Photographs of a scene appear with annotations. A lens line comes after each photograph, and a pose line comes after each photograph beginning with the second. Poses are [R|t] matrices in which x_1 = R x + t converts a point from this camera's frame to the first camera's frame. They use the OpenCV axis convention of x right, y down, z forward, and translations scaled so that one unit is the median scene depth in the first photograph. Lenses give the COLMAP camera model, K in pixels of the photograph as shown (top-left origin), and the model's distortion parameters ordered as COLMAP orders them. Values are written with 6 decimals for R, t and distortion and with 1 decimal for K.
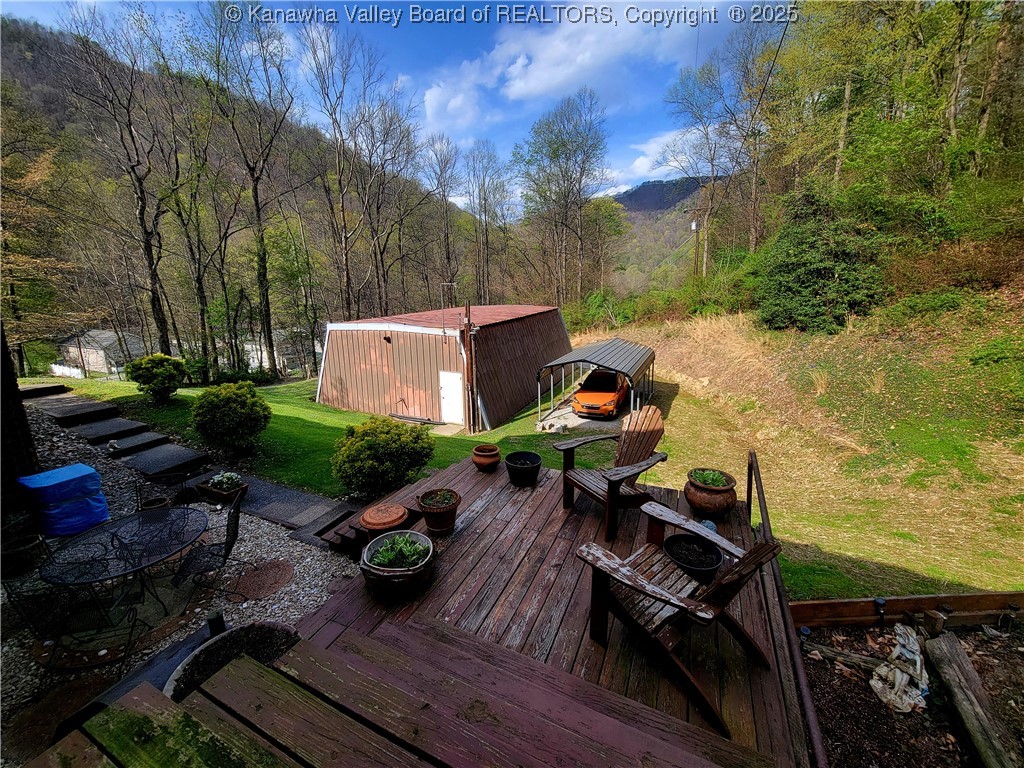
lens RADIAL K [[414.9, 0, 511.1], [0, 414.9, 381.7], [0, 0, 1]] dist [-0.004167, 0.000986]
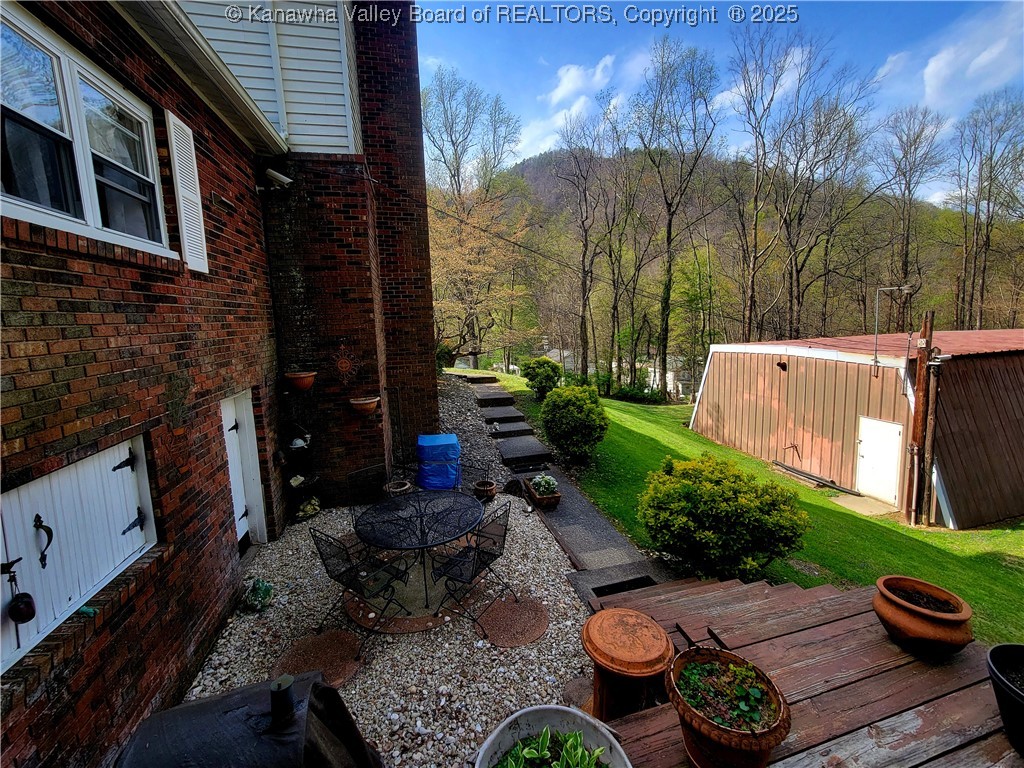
lens RADIAL K [[414.9, 0, 517.7], [0, 414.9, 369.3], [0, 0, 1]] dist [-0.004167, 0.000986]
pose [[0.628282, 0.078248, -0.774041, -0.003724], [-0.157481, 0.987124, -0.028036, 0.005871], [0.761880, 0.139511, 0.632515, 0.118507]]
